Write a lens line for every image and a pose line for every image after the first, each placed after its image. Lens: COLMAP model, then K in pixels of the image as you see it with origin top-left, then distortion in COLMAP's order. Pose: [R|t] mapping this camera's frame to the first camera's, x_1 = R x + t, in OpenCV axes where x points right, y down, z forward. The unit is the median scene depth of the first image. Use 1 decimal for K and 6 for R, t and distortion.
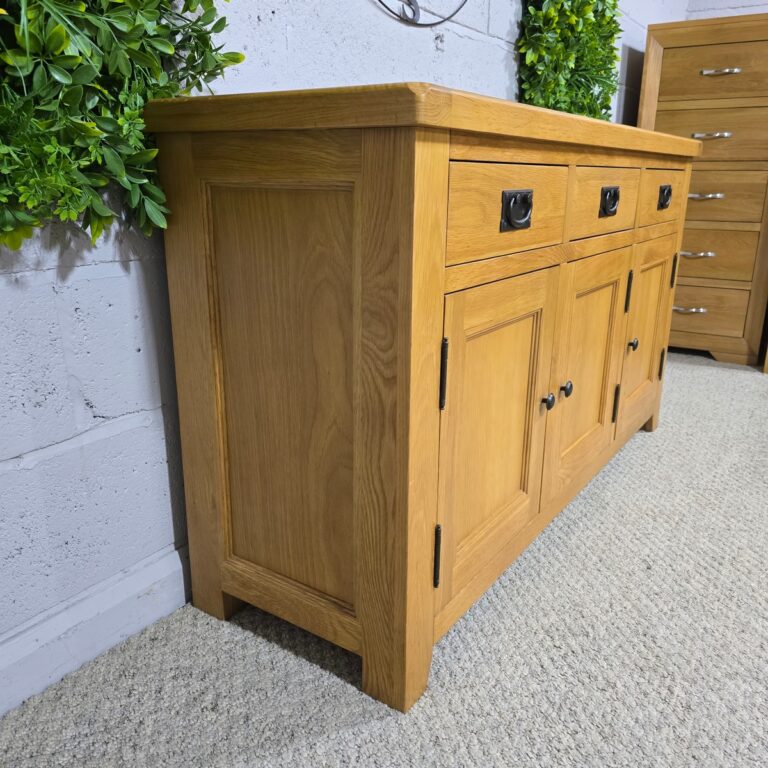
lens RADIAL K [[686.8, 0, 385.5], [0, 686.8, 381.6], [0, 0, 1]] dist [0.051180, -0.056432]
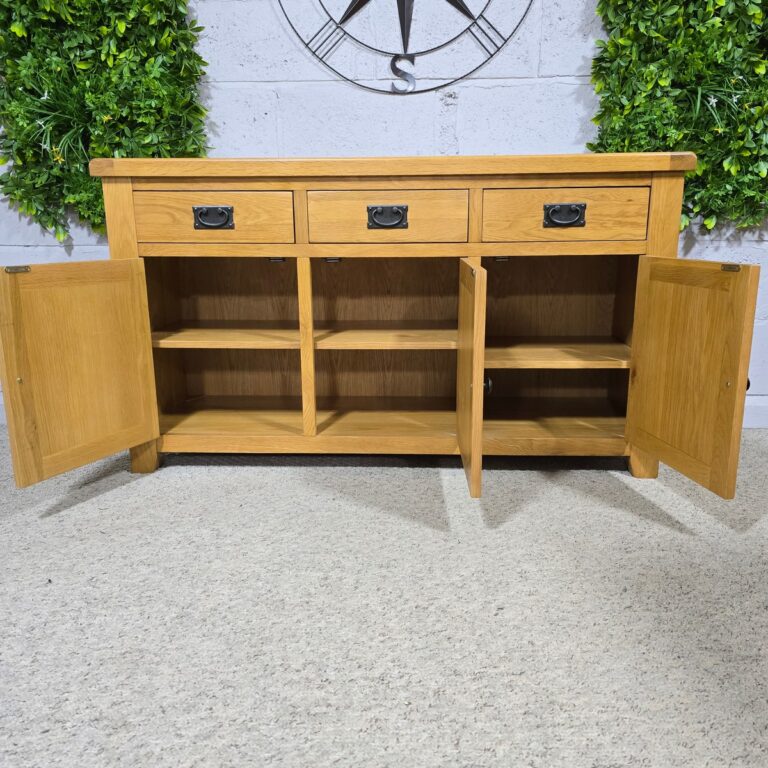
lens RADIAL K [[686.8, 0, 384.5], [0, 686.8, 384.3], [0, 0, 1]] dist [0.051180, -0.056432]
pose [[0.522858, 0.179484, -0.833309, 2.065072], [-0.232345, 0.970574, 0.063265, -0.054579], [0.820143, 0.160537, 0.549175, 0.499314]]
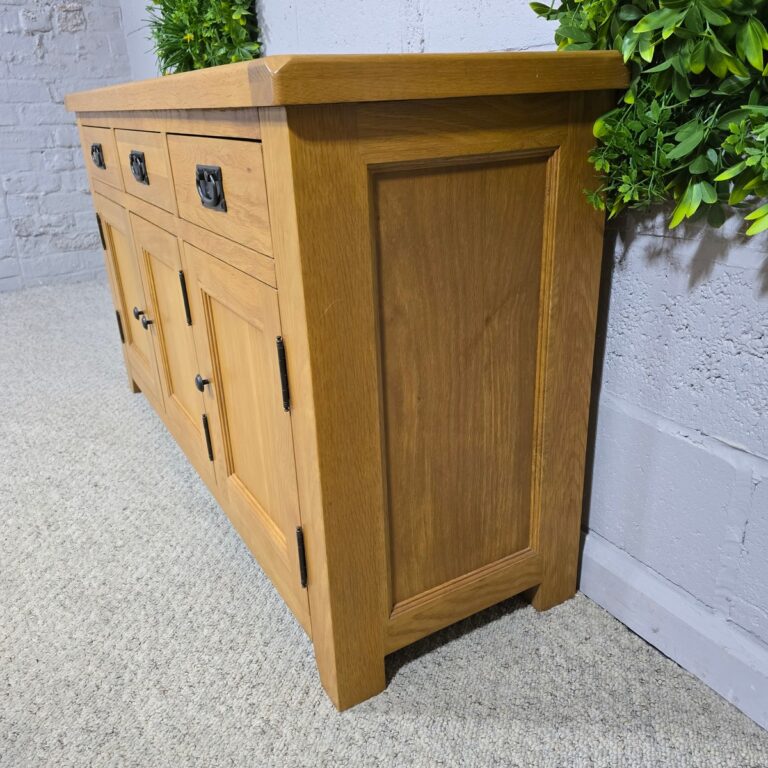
lens RADIAL K [[686.8, 0, 384.4], [0, 686.8, 384.4], [0, 0, 1]] dist [0.051180, -0.056432]
pose [[-0.430152, 0.348598, -0.832736, 1.542470], [-0.227803, 0.850670, 0.473778, -0.763189], [0.873542, 0.393497, -0.286506, 2.411148]]
